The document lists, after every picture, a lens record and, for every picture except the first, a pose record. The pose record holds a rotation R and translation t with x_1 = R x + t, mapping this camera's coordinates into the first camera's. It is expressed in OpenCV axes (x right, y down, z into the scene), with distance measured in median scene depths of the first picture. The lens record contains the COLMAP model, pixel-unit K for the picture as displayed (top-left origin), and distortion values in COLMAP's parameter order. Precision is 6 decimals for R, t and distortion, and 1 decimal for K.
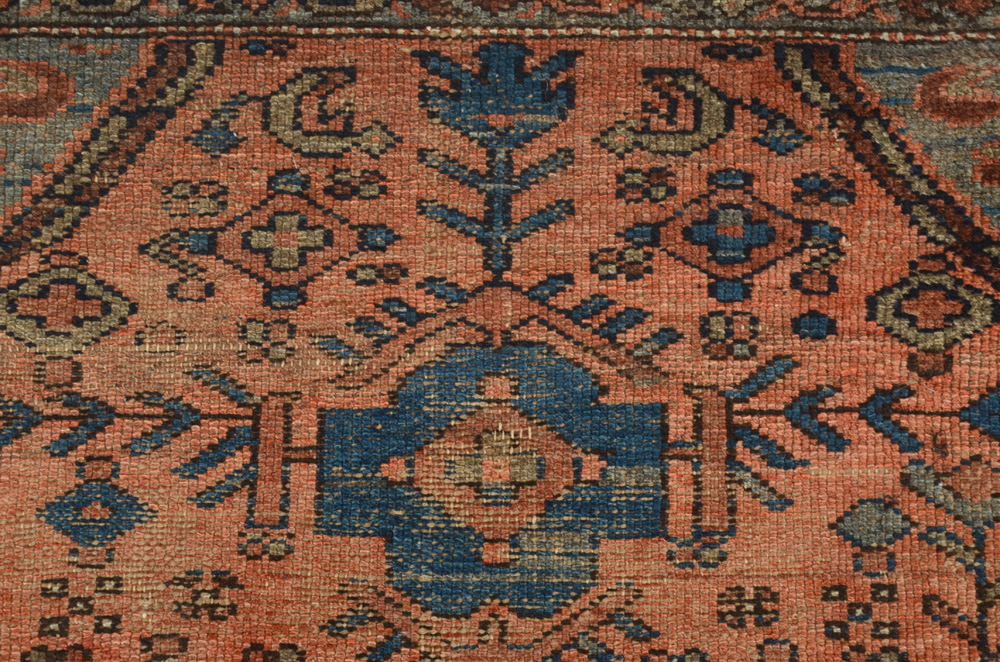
lens RADIAL K [[2134.4, 0, 498.1], [0, 2134.4, 335.3], [0, 0, 1]] dist [0.376749, 0.000000]
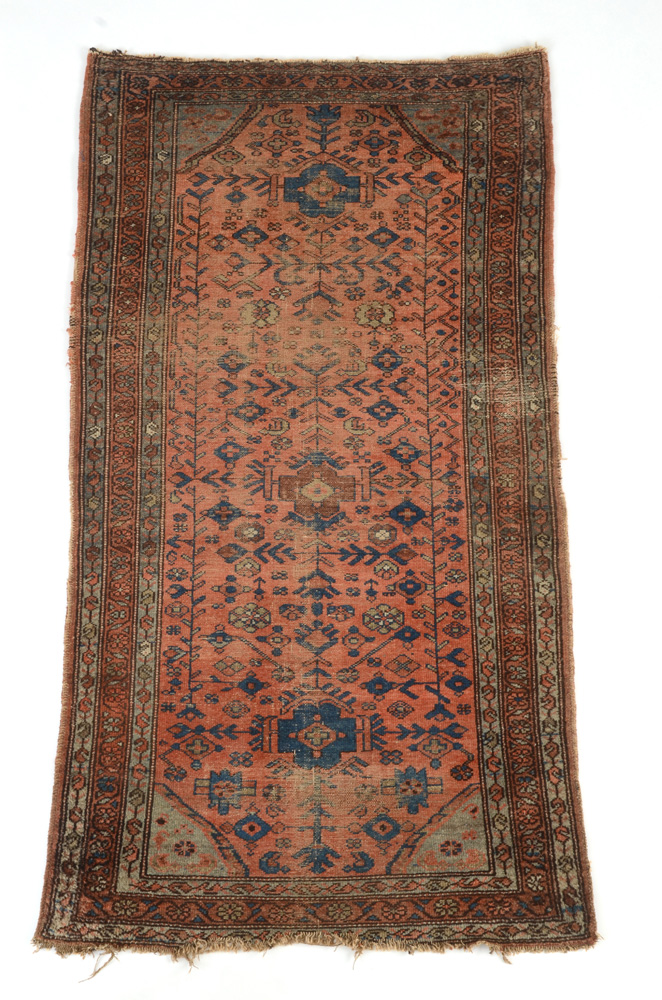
lens RADIAL K [[1558.7, 0, 335.6], [0, 1558.7, 499.6], [0, 0, 1]] dist [0.290315, 0.000000]
pose [[0.999867, -0.000286, -0.016285, 0.080575], [-0.003140, 0.977699, -0.209986, 1.409936], [0.015982, 0.210009, 0.977569, -2.141862]]
